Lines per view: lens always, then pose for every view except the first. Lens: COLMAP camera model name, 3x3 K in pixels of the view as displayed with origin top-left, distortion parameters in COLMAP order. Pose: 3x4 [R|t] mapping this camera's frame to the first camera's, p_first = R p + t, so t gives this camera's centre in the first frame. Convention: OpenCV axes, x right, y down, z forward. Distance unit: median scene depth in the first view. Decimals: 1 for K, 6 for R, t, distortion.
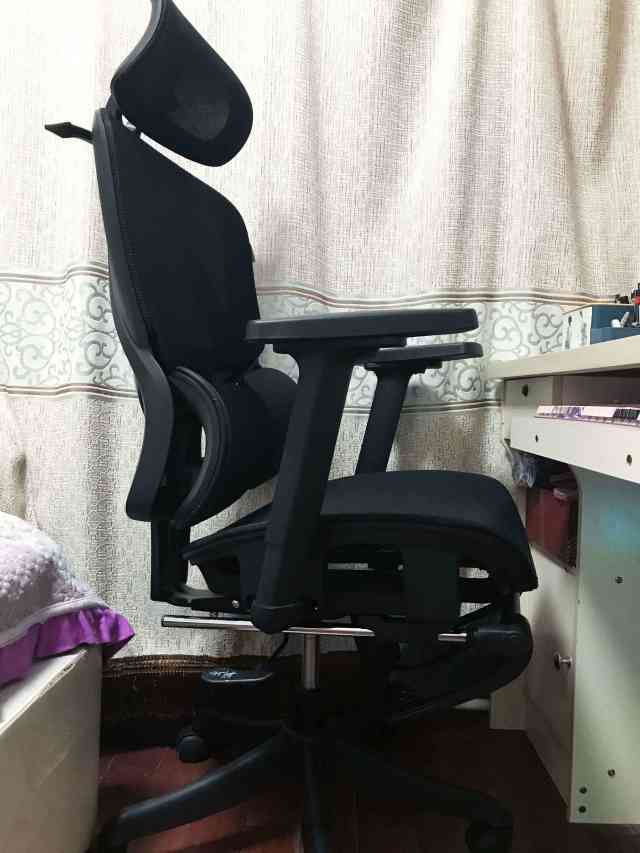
lens RADIAL K [[696.0, 0, 325.7], [0, 696.0, 421.7], [0, 0, 1]] dist [0.044454, -0.064175]
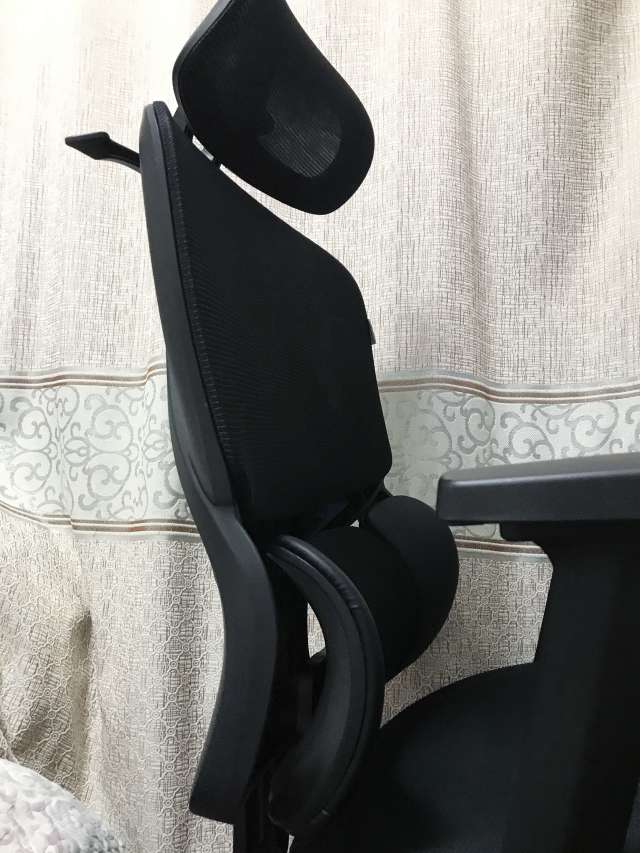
lens RADIAL K [[696.0, 0, 329.0], [0, 696.0, 426.9], [0, 0, 1]] dist [0.044454, -0.064175]
pose [[0.987358, -0.024011, -0.156680, -0.053517], [0.007079, 0.994153, -0.107744, -0.067016], [0.158351, 0.105273, 0.981755, 0.281308]]
